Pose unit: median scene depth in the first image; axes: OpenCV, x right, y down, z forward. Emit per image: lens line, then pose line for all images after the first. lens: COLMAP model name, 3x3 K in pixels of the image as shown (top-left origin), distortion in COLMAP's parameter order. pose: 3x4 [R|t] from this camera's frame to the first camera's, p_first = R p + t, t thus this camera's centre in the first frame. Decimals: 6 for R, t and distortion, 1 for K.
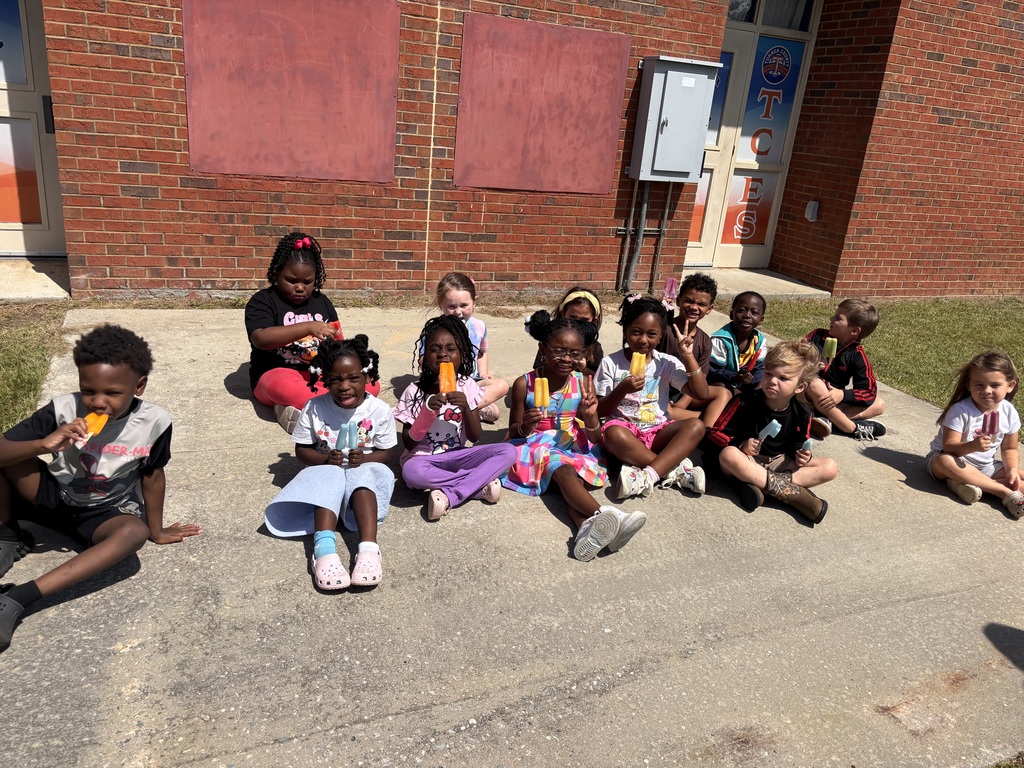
lens RADIAL K [[774.1, 0, 513.4], [0, 774.1, 383.7], [0, 0, 1]] dist [0.013668, -0.020978]
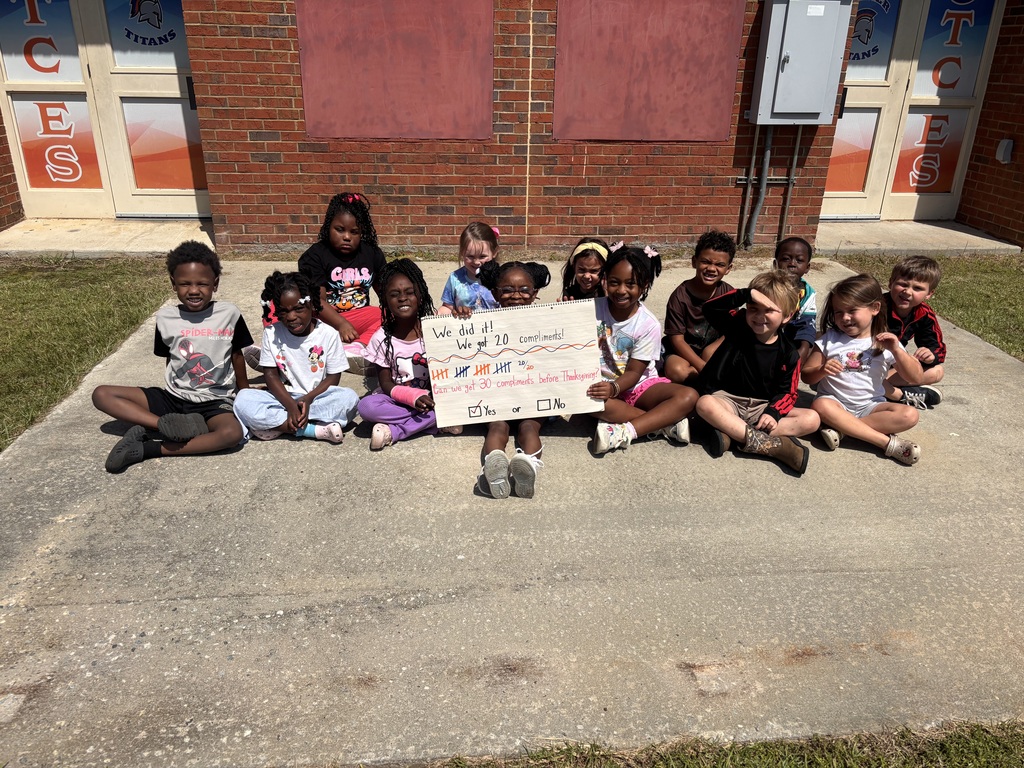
lens RADIAL K [[774.1, 0, 515.1], [0, 774.1, 385.3], [0, 0, 1]] dist [0.013668, -0.020978]
pose [[0.951220, 0.049633, -0.304495, 0.210306], [-0.034640, 0.997916, 0.054448, 0.010629], [0.306562, -0.041245, 0.950957, 0.014118]]
